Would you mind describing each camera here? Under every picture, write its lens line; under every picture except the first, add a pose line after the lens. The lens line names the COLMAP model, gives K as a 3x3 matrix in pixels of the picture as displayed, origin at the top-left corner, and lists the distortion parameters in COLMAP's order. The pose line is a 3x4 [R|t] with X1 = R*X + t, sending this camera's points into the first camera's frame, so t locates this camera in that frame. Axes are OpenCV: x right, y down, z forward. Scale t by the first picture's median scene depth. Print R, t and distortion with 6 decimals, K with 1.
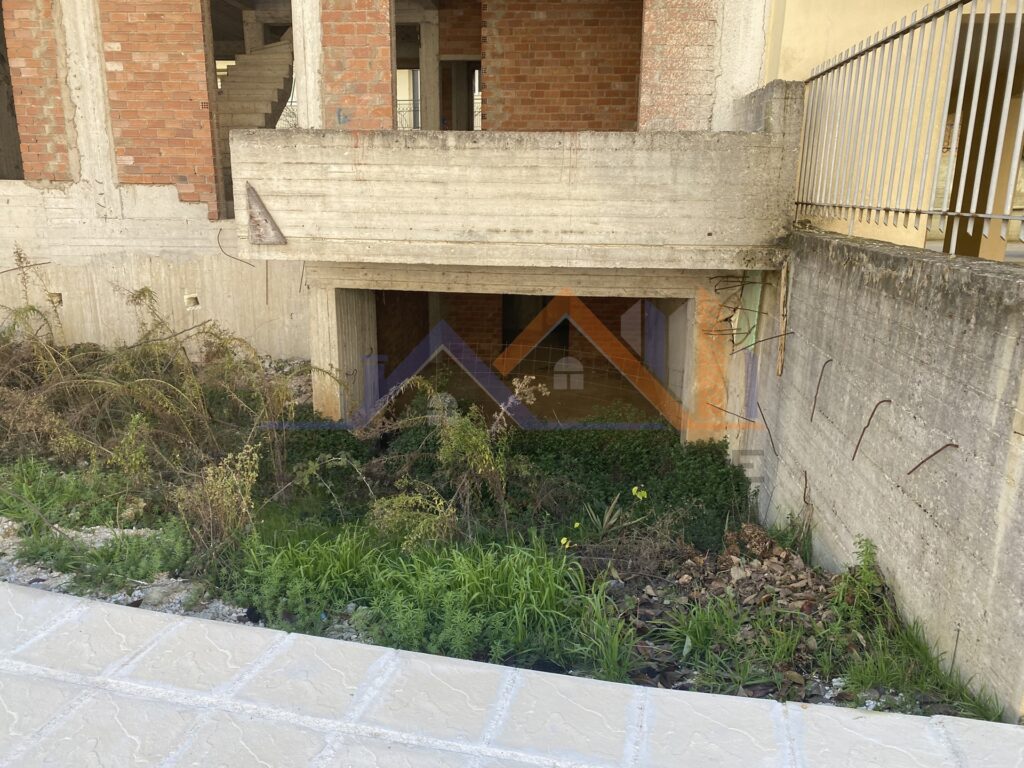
lens RADIAL K [[771.2, 0, 499.5], [0, 771.2, 381.3], [0, 0, 1]] dist [0.013143, -0.007503]
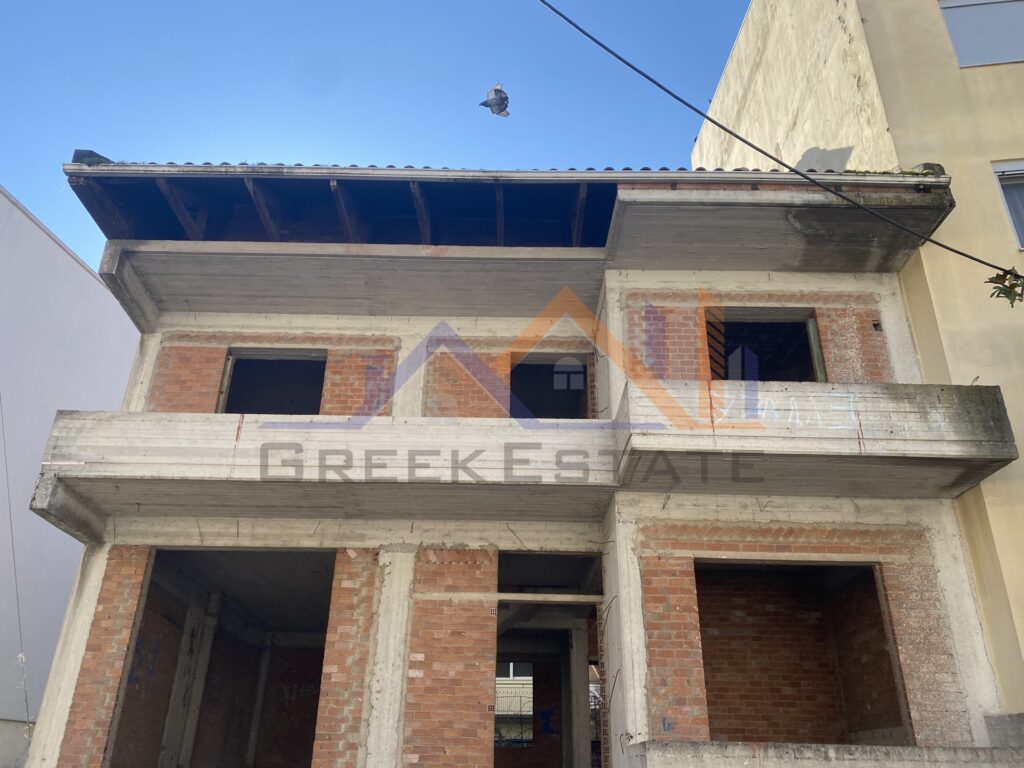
lens RADIAL K [[775.7, 0, 506.5], [0, 775.7, 392.6], [0, 0, 1]] dist [0.028734, -0.036783]
pose [[0.996447, 0.043112, 0.072357, -0.569519], [0.013466, 0.766477, -0.642130, 0.034204], [-0.083143, 0.640823, 0.763173, -0.230072]]
